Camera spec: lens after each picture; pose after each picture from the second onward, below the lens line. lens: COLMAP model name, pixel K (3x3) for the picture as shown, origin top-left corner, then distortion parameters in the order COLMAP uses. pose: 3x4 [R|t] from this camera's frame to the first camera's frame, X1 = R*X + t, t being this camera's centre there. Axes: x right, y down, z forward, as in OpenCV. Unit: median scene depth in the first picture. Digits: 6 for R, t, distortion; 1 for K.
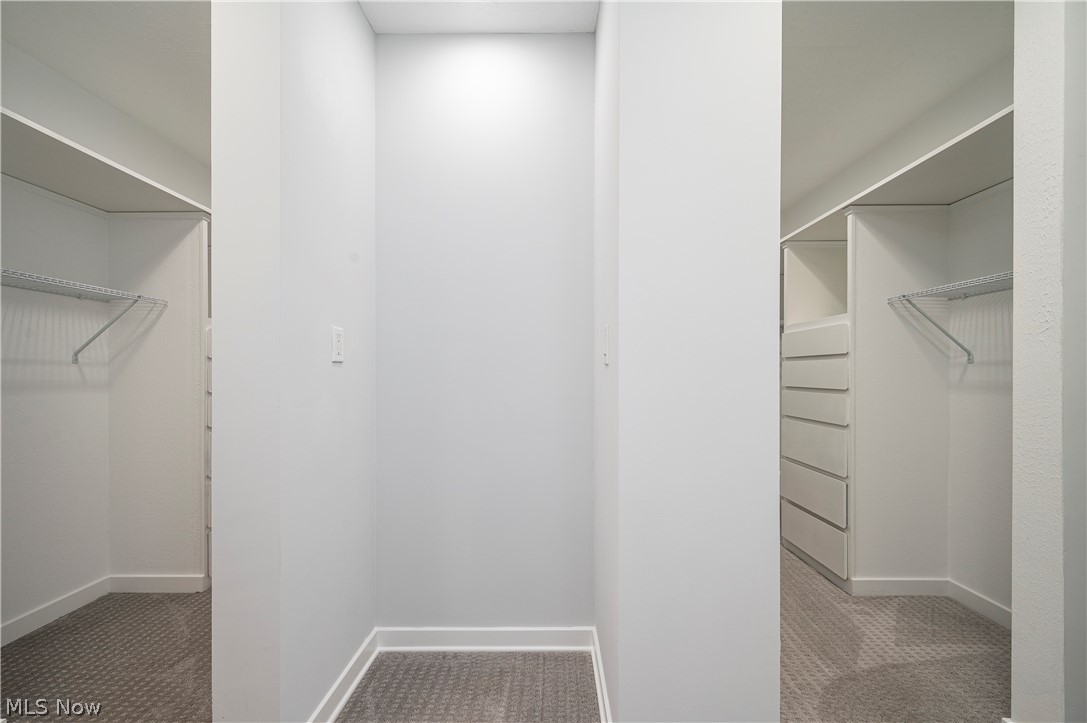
lens RADIAL K [[438.0, 0, 556.3], [0, 438.0, 374.5], [0, 0, 1]] dist [-0.001824, -0.000208]
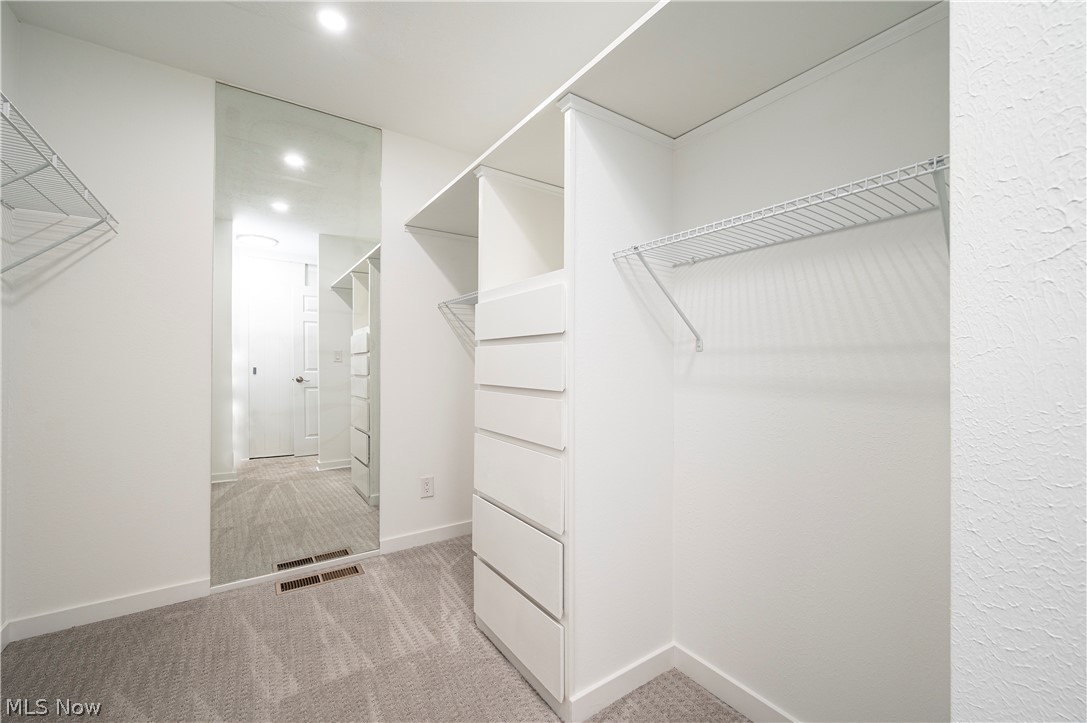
lens RADIAL K [[432.6, 0, 539.1], [0, 432.6, 358.1], [0, 0, 1]] dist [-0.001024, -0.000143]
pose [[0.831007, 0.009130, 0.556188, 0.296748], [-0.001849, 0.999905, -0.013651, -0.003640], [-0.556259, 0.010316, 0.830945, 0.514086]]
